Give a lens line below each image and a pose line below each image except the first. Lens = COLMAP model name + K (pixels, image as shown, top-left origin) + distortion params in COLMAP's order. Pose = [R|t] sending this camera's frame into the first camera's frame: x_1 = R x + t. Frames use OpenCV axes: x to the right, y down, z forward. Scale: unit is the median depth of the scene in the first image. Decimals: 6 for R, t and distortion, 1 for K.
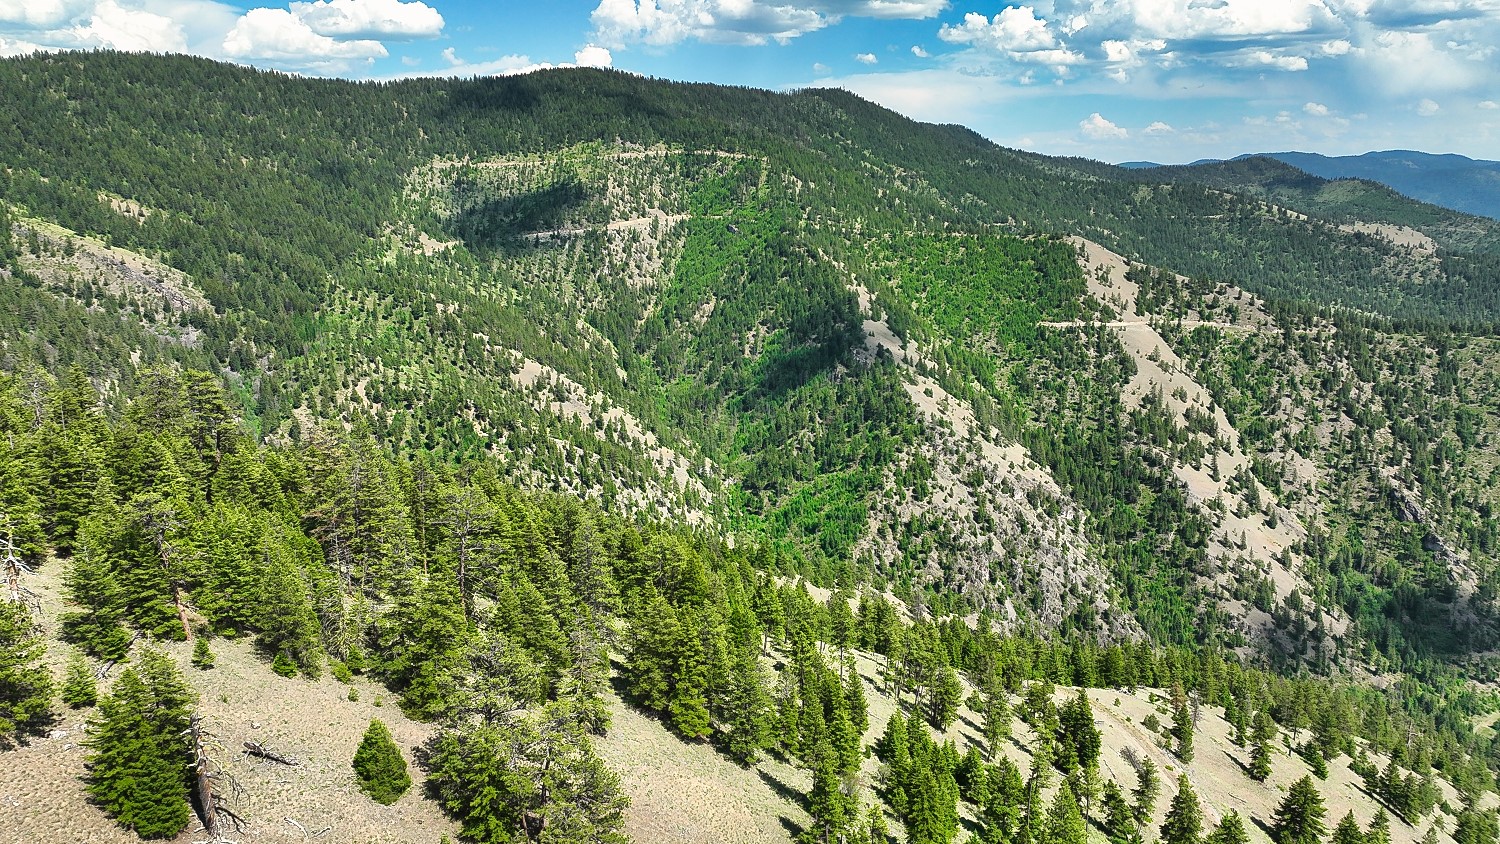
lens RADIAL K [[1059.7, 0, 753.9], [0, 1059.7, 417.3], [0, 0, 1]] dist [0.000327, 0.018749]
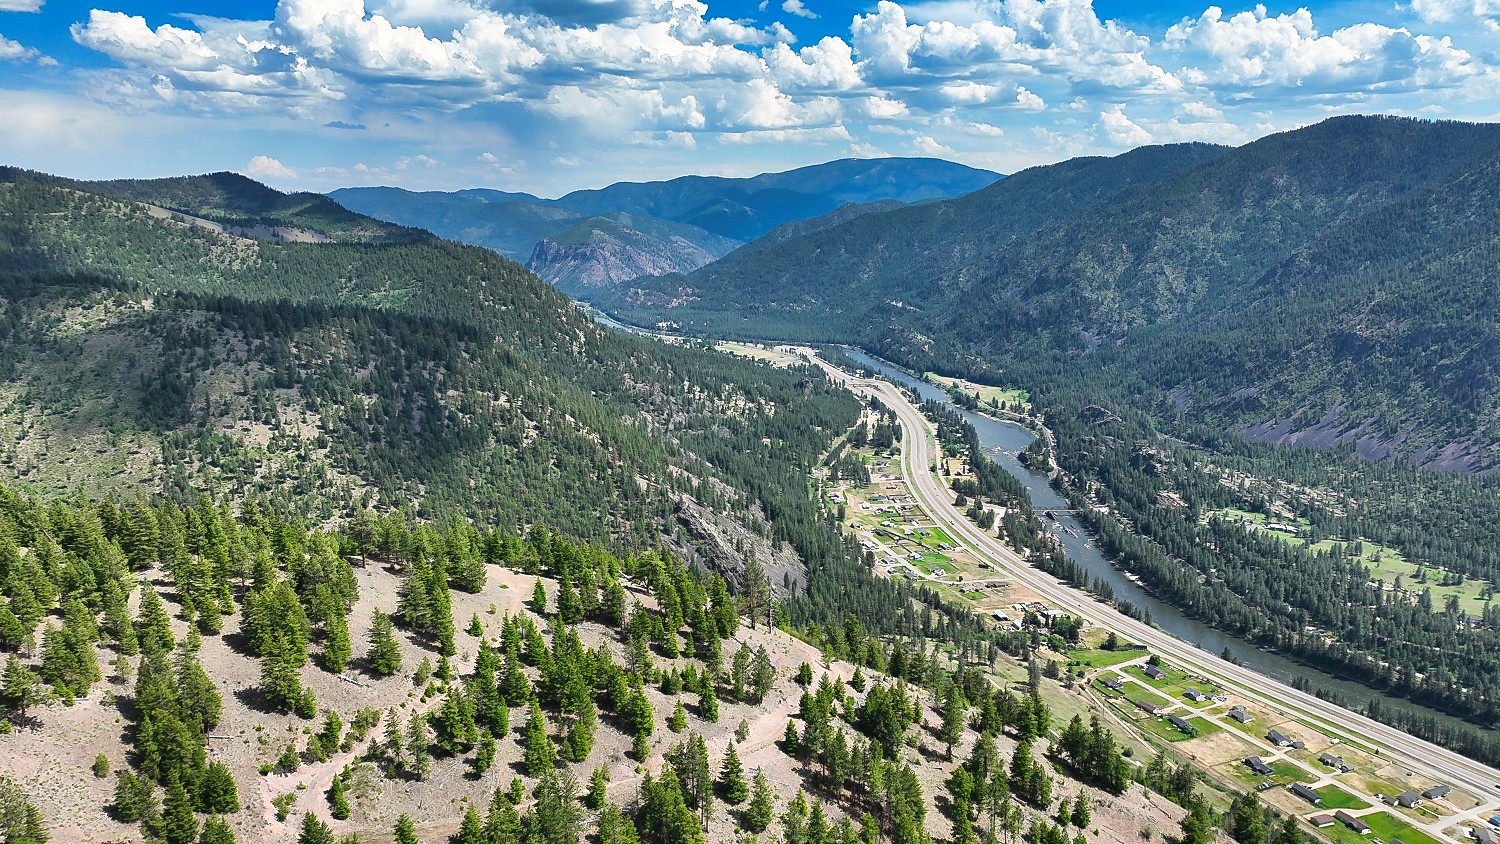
lens RADIAL K [[1059.7, 0, 754.5], [0, 1059.7, 420.3], [0, 0, 1]] dist [0.000327, 0.018749]
pose [[0.745805, -0.127015, 0.653944, 0.328337], [0.150423, 0.988411, 0.020425, 0.095939], [-0.648959, 0.083135, 0.756267, -0.174389]]
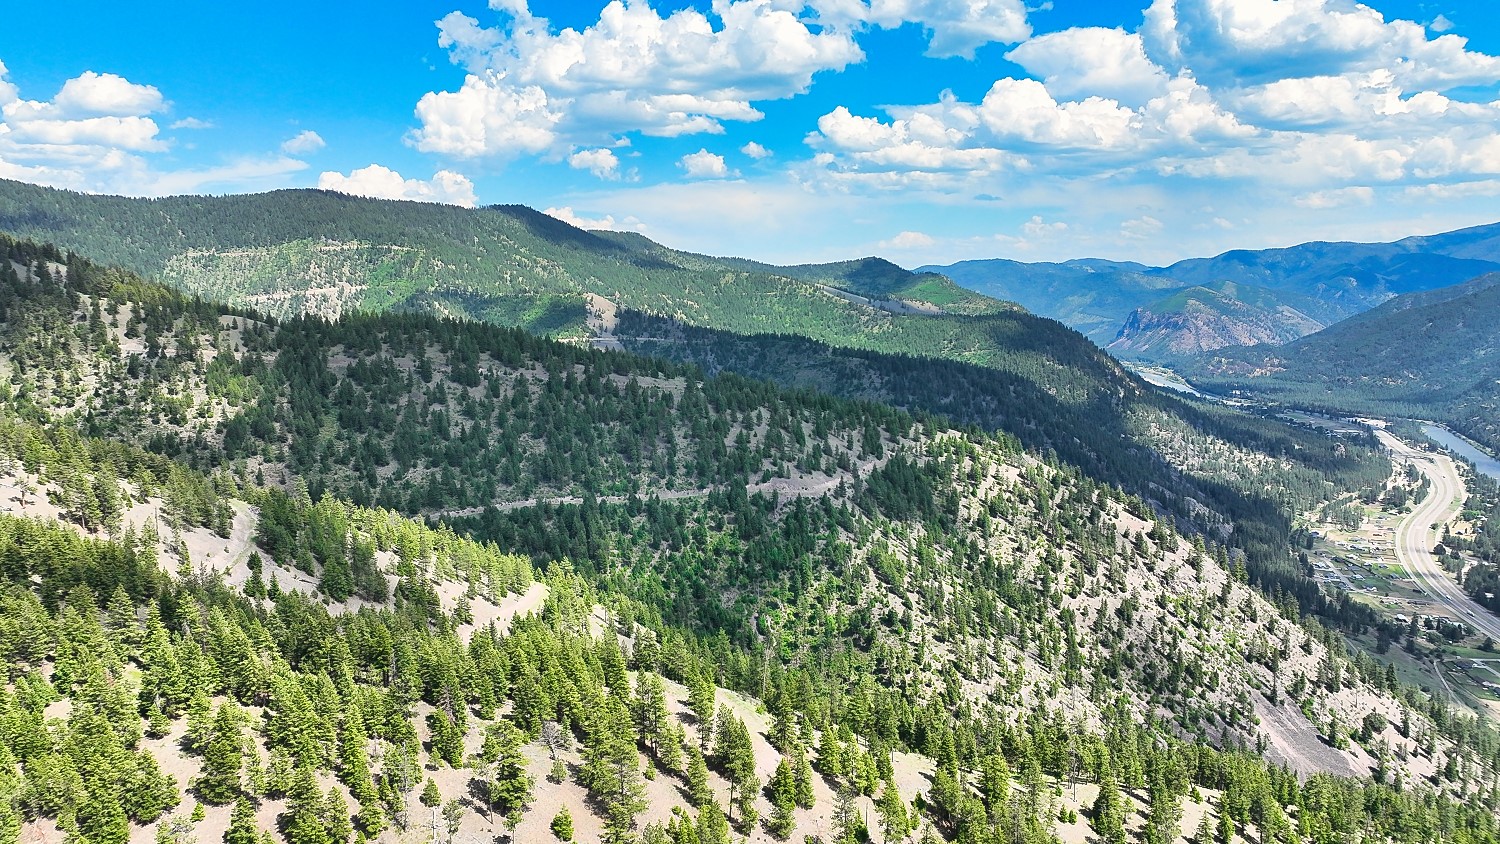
lens RADIAL K [[1059.7, 0, 751.0], [0, 1059.7, 424.6], [0, 0, 1]] dist [0.000327, 0.018749]
pose [[0.985852, -0.025776, 0.165624, 0.211963], [0.041054, 0.995141, -0.089492, 0.156387], [-0.162512, 0.095026, 0.982120, -0.534209]]
